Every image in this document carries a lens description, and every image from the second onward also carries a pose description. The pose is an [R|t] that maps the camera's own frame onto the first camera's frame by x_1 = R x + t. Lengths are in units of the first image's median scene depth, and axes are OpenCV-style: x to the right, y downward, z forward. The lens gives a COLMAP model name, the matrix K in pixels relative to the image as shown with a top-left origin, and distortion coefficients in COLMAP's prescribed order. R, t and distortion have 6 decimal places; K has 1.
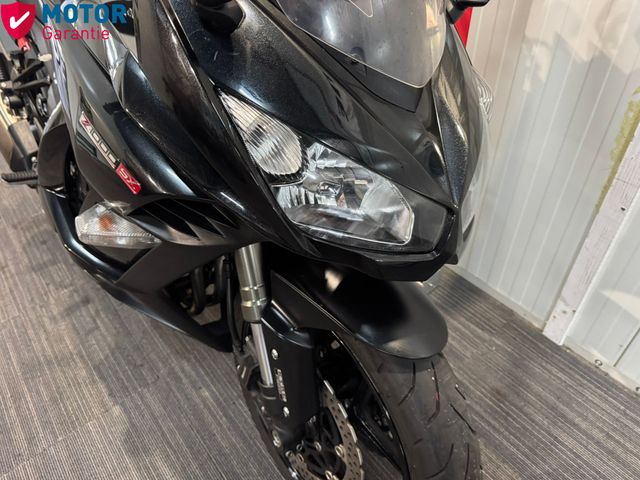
lens RADIAL K [[459.5, 0, 317.9], [0, 459.5, 242.2], [0, 0, 1]] dist [-0.008857, -0.008533]
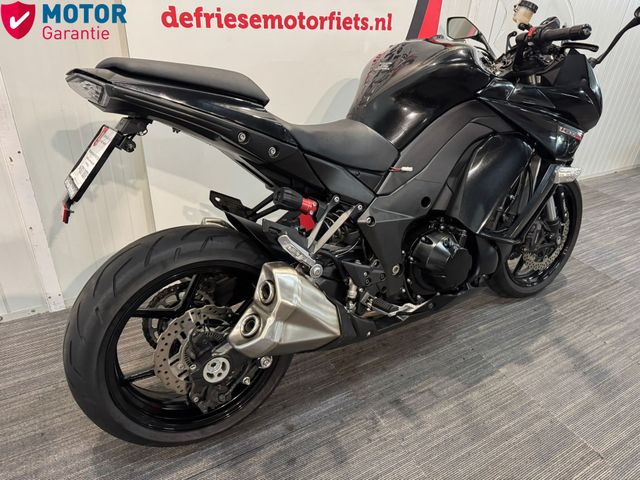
lens RADIAL K [[448.6, 0, 317.5], [0, 448.6, 244.9], [0, 0, 1]] dist [0.054416, -0.088320]
pose [[0.154641, -0.456036, 0.876423, -1.556852], [0.614402, 0.739083, 0.276165, -0.640614], [-0.773691, 0.495769, 0.394481, 0.702926]]
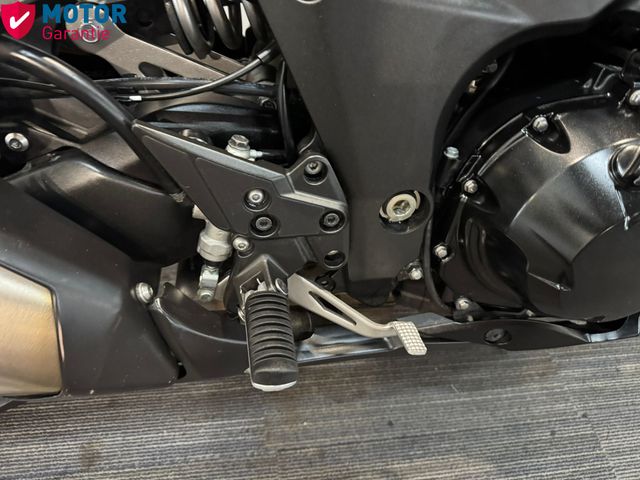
lens RADIAL K [[459.5, 0, 317.9], [0, 459.5, 242.2], [0, 0, 1]] dist [-0.008857, -0.008533]
pose [[0.523855, -0.584432, 0.619690, -0.811561], [0.485268, 0.802661, 0.346771, -0.282428], [-0.700065, 0.119058, 0.704084, 0.839358]]
